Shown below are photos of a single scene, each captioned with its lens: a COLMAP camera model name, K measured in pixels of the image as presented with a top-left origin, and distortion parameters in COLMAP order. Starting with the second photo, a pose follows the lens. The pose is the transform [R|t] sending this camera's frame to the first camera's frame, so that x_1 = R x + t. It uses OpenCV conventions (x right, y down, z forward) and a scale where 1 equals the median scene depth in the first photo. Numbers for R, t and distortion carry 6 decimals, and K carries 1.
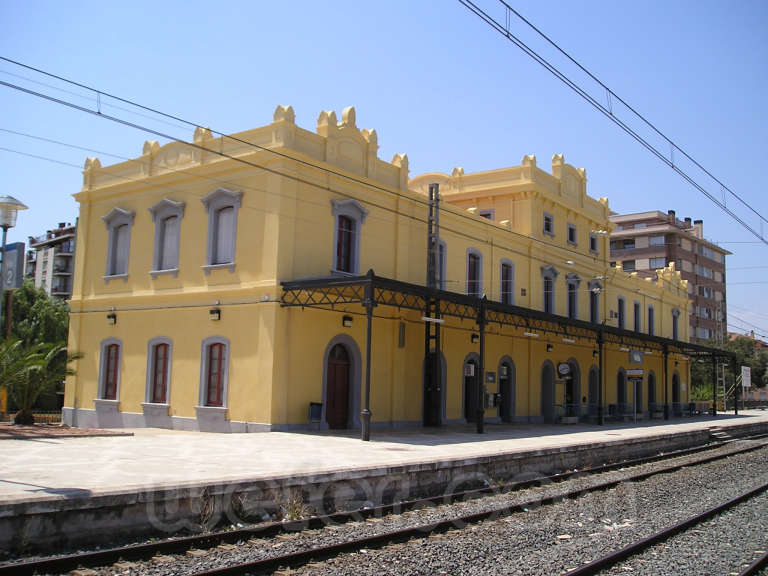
lens RADIAL K [[796.9, 0, 384.0], [0, 796.9, 288.0], [0, 0, 1]] dist [-0.115646, 0.010528]
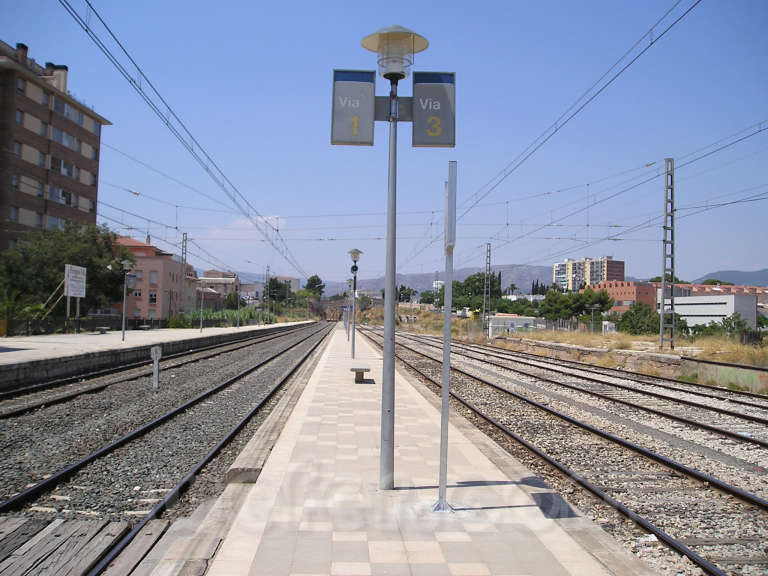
lens RADIAL K [[796.9, 0, 384.0], [0, 796.9, 288.0], [0, 0, 1]] dist [-0.115646, 0.010528]
pose [[0.773990, 0.013943, 0.633044, 0.720093], [-0.079047, 0.994064, 0.074752, 0.145799], [-0.628244, -0.107897, 0.770498, 0.982190]]
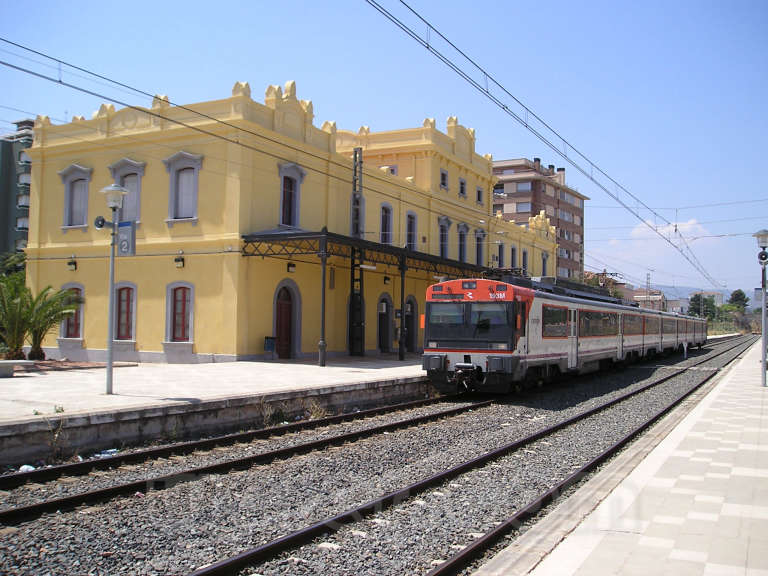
lens RADIAL K [[796.9, 0, 384.0], [0, 796.9, 288.0], [0, 0, 1]] dist [-0.115646, 0.010528]
pose [[0.985027, -0.004817, 0.172332, -0.106421], [-0.008983, 0.996817, 0.079211, -0.020915], [-0.172165, -0.079573, 0.981849, -0.166150]]
